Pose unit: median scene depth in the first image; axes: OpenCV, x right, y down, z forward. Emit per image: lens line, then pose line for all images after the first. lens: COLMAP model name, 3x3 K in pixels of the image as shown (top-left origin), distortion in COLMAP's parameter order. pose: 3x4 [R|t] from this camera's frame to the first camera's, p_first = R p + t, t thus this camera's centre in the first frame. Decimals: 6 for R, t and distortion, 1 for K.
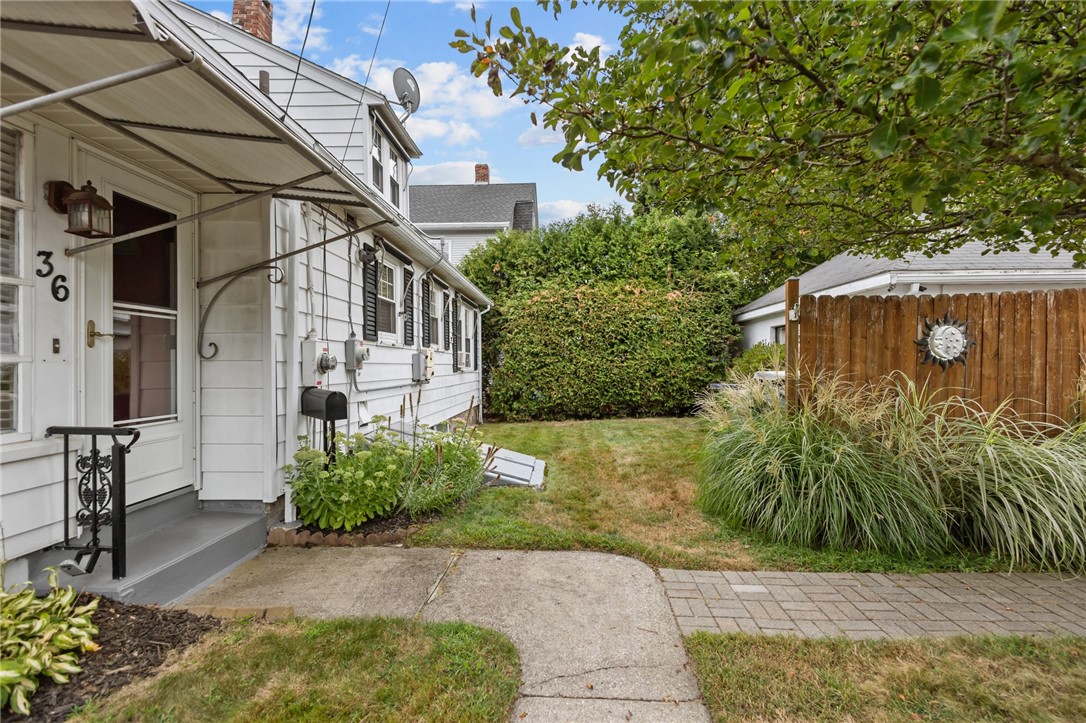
lens RADIAL K [[506.3, 0, 545.6], [0, 506.3, 363.3], [0, 0, 1]] dist [0.007628, -0.002048]
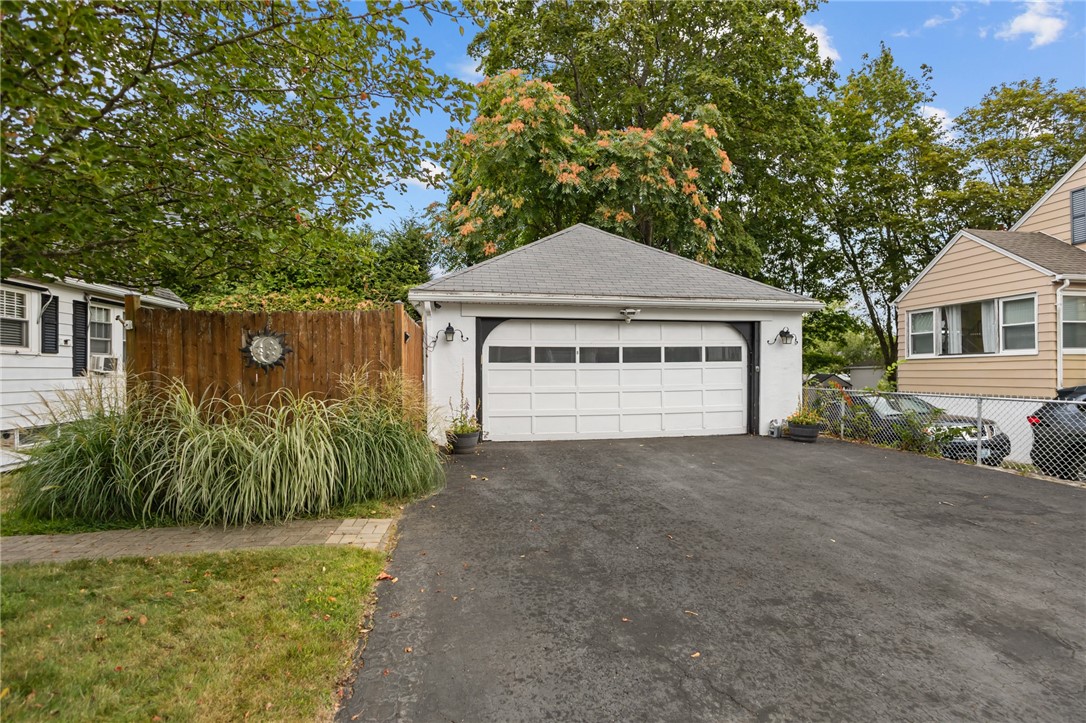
lens RADIAL K [[506.3, 0, 547.2], [0, 506.3, 365.7], [0, 0, 1]] dist [0.007628, -0.002048]
pose [[0.977276, 0.004930, 0.211911, 1.191237], [-0.003417, 0.999966, -0.007501, 0.003978], [-0.211941, 0.006606, 0.977260, -0.358602]]
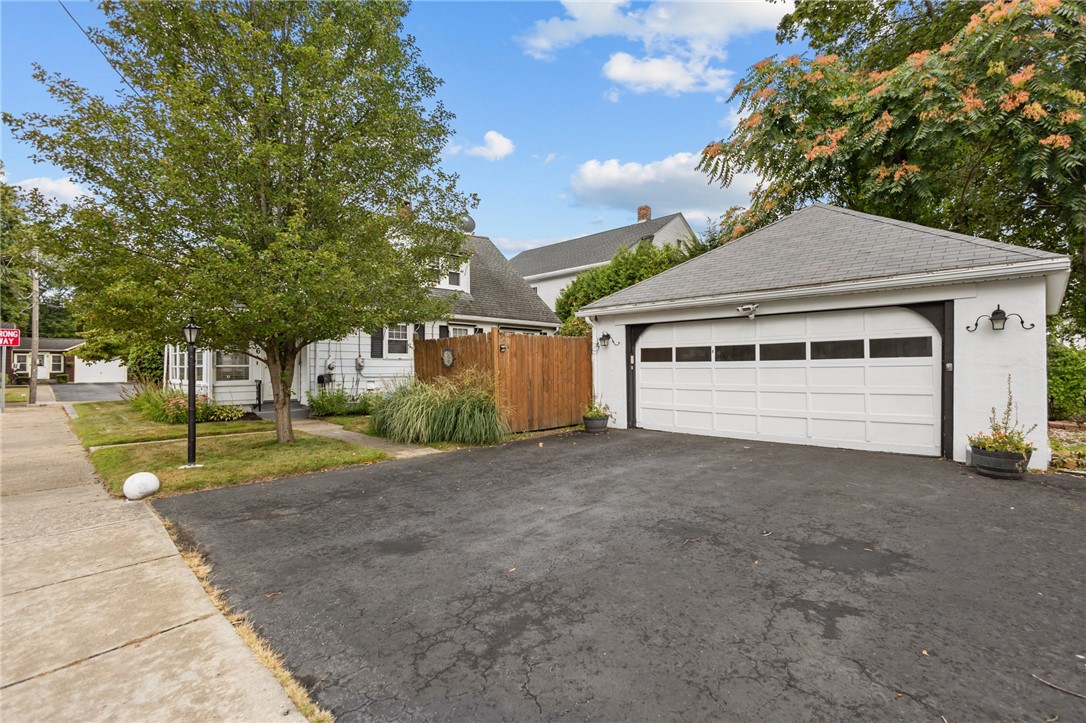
lens RADIAL K [[506.3, 0, 545.3], [0, 506.3, 364.4], [0, 0, 1]] dist [0.007628, -0.002048]
pose [[0.731154, -0.002748, -0.682207, 2.681283], [0.000300, 0.999993, -0.003706, -0.004665], [0.682213, 0.002505, 0.731150, -0.389740]]
